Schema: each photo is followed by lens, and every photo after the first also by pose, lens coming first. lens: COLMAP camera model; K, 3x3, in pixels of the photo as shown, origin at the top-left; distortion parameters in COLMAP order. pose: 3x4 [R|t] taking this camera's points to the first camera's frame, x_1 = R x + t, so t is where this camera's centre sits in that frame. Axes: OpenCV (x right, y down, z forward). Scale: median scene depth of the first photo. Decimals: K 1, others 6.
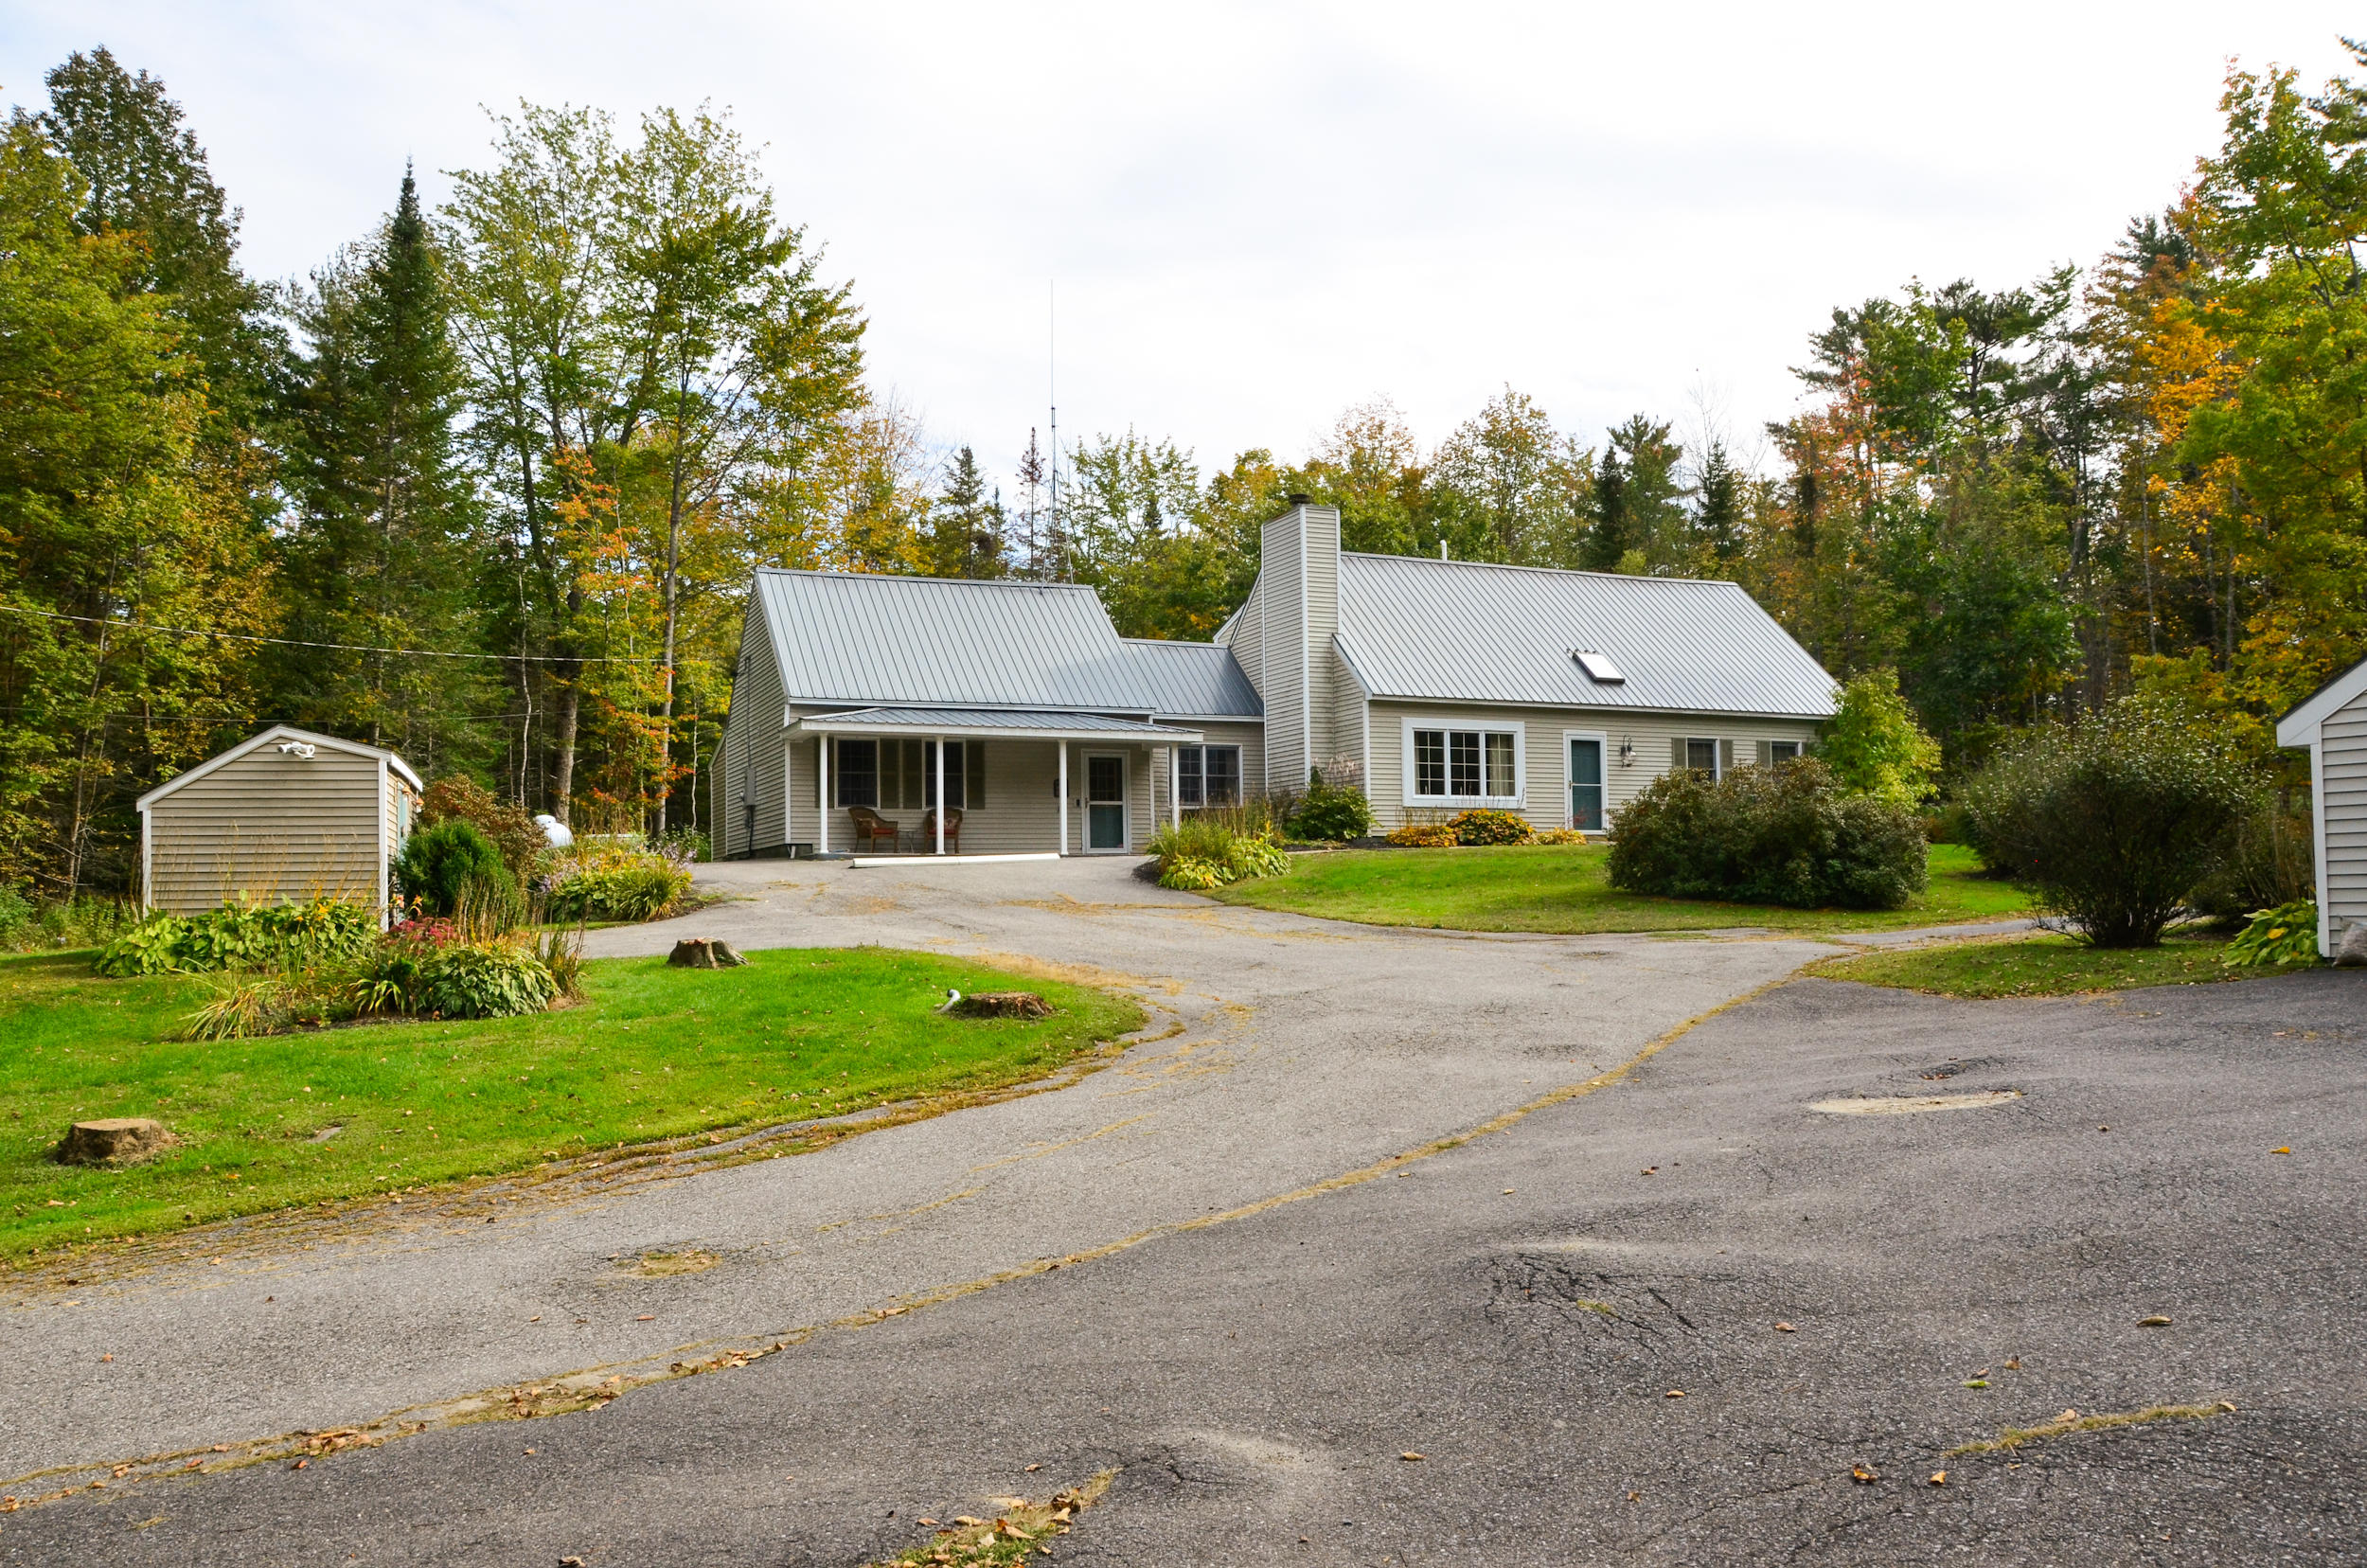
lens RADIAL K [[1851.1, 0, 1192.5], [0, 1851.1, 820.9], [0, 0, 1]] dist [-0.164427, 0.143031]
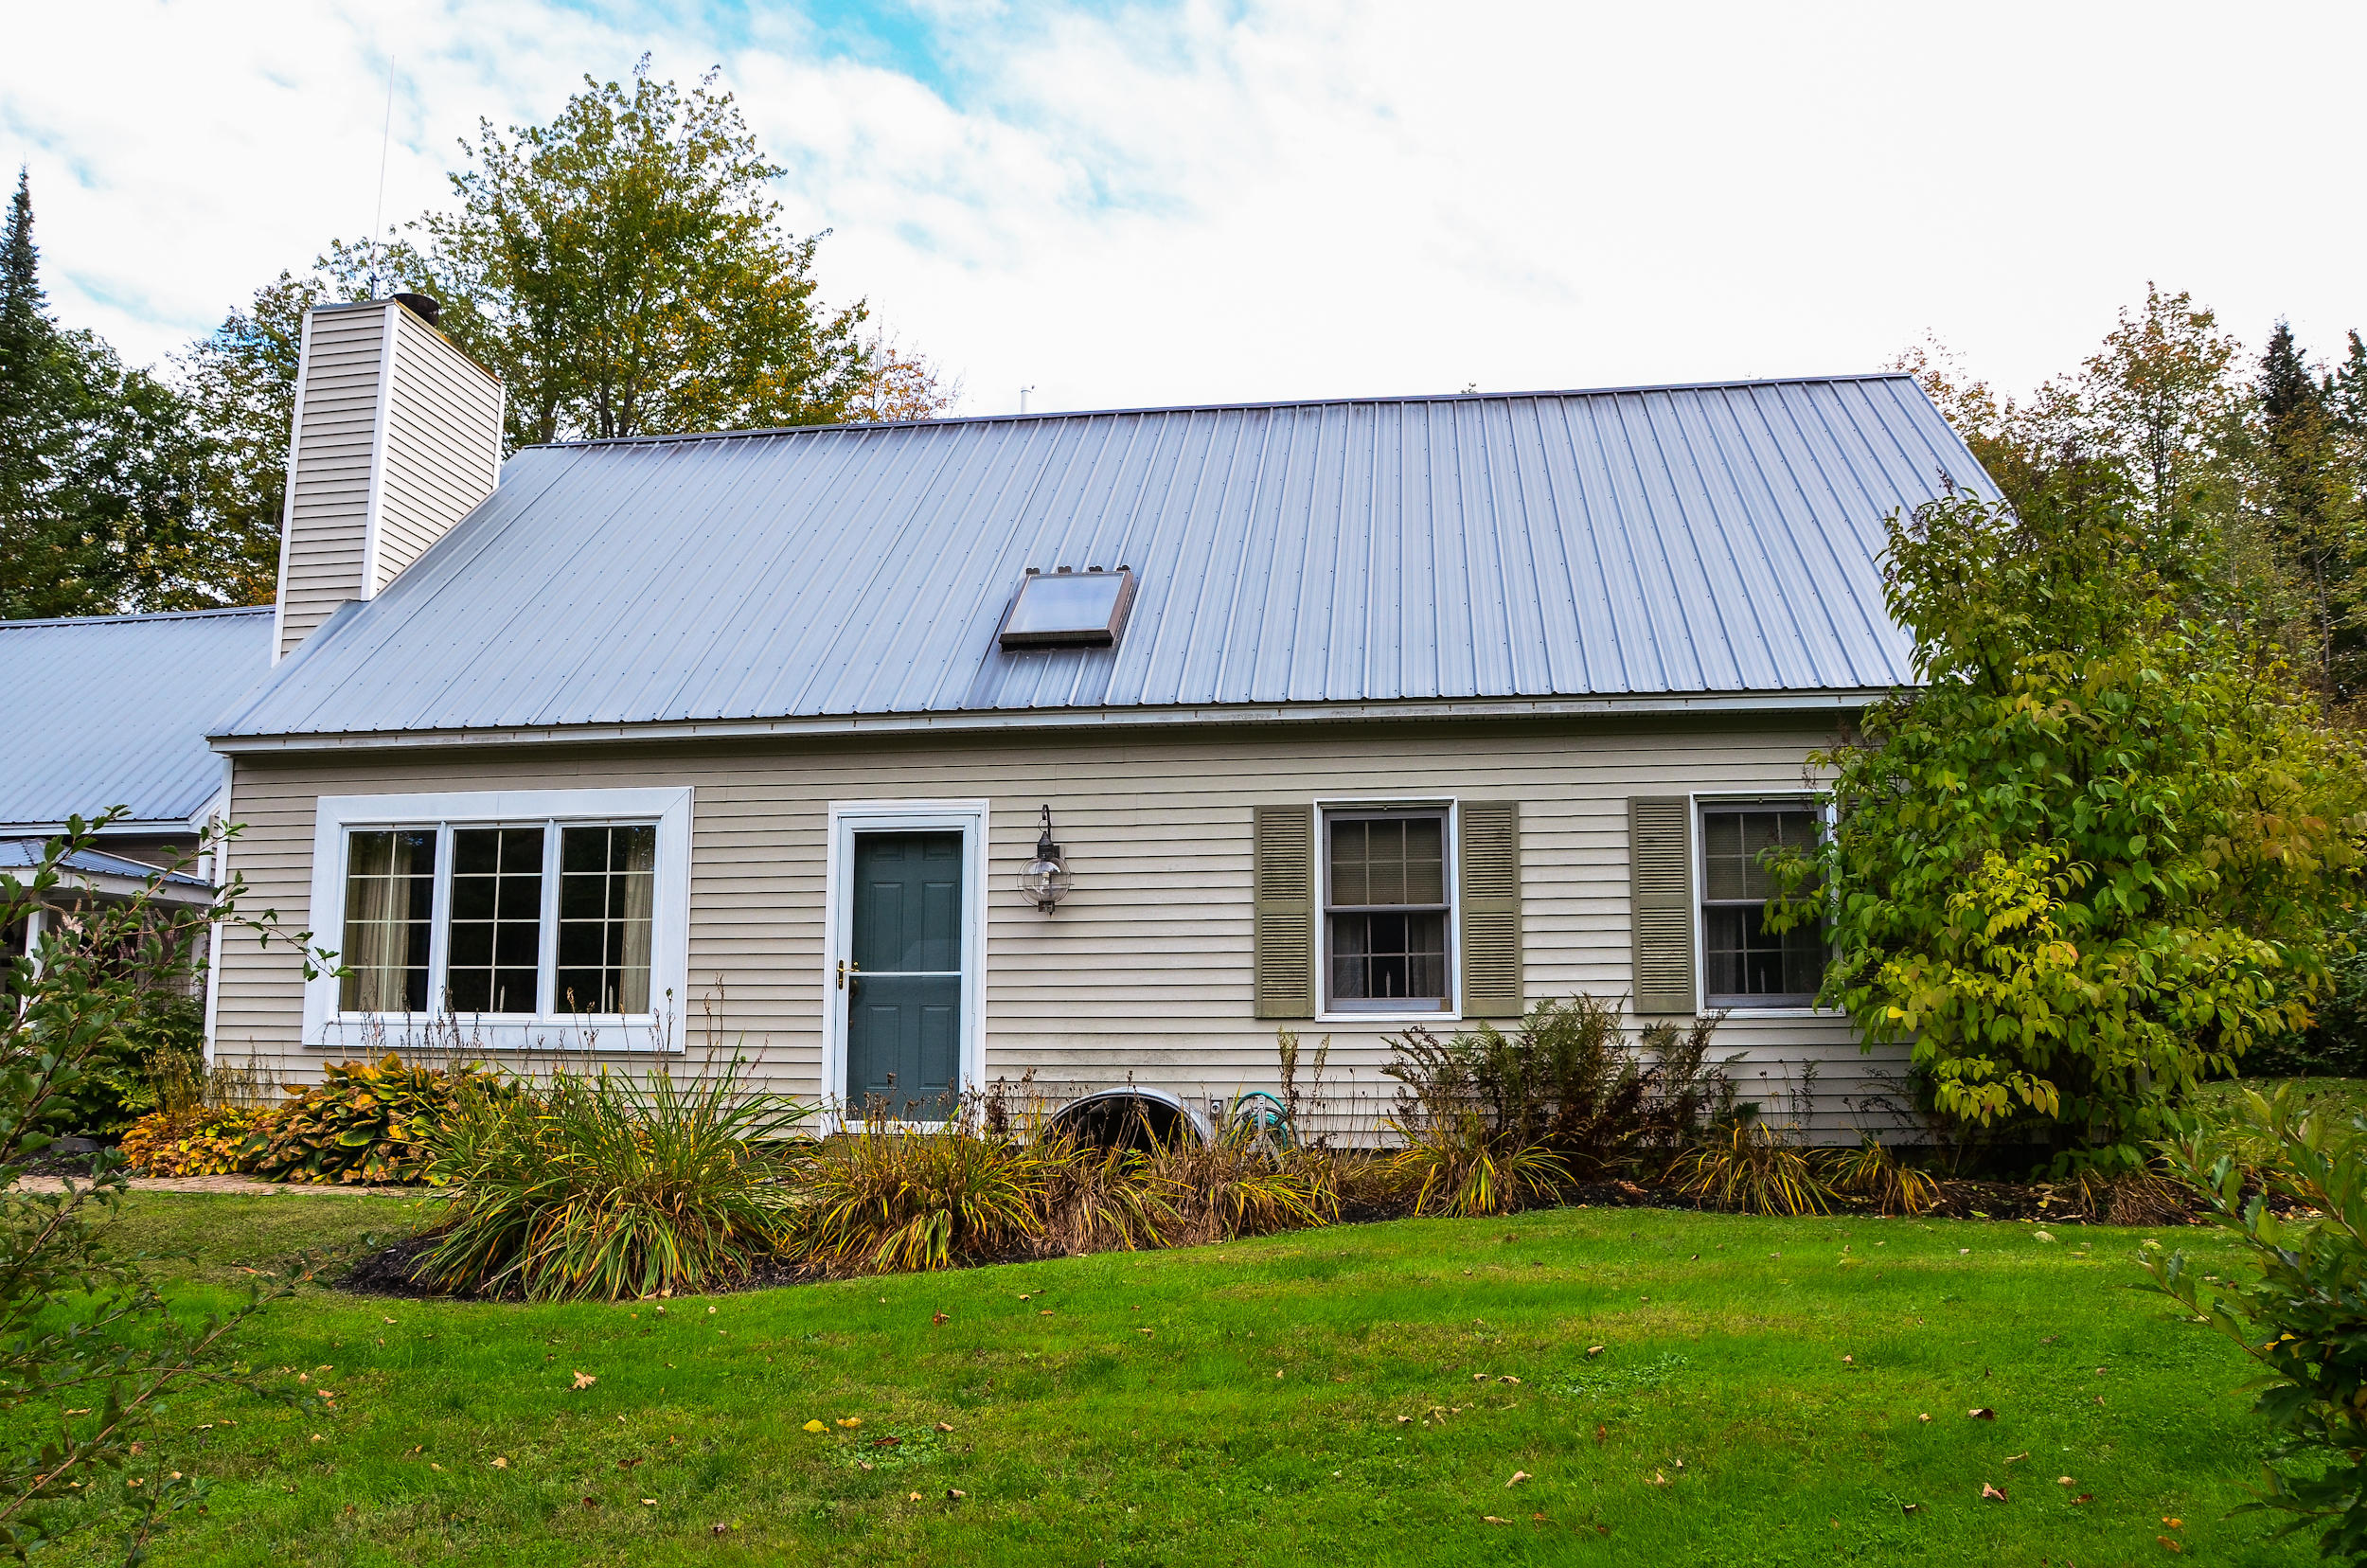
lens RADIAL K [[1852.5, 0, 1185.1], [0, 1852.5, 821.9], [0, 0, 1]] dist [-0.162007, 0.140531]
pose [[0.837736, -0.069215, -0.541671, 0.425361], [0.010991, 0.993871, -0.109999, -0.010274], [0.545965, 0.086196, 0.833362, 0.764172]]
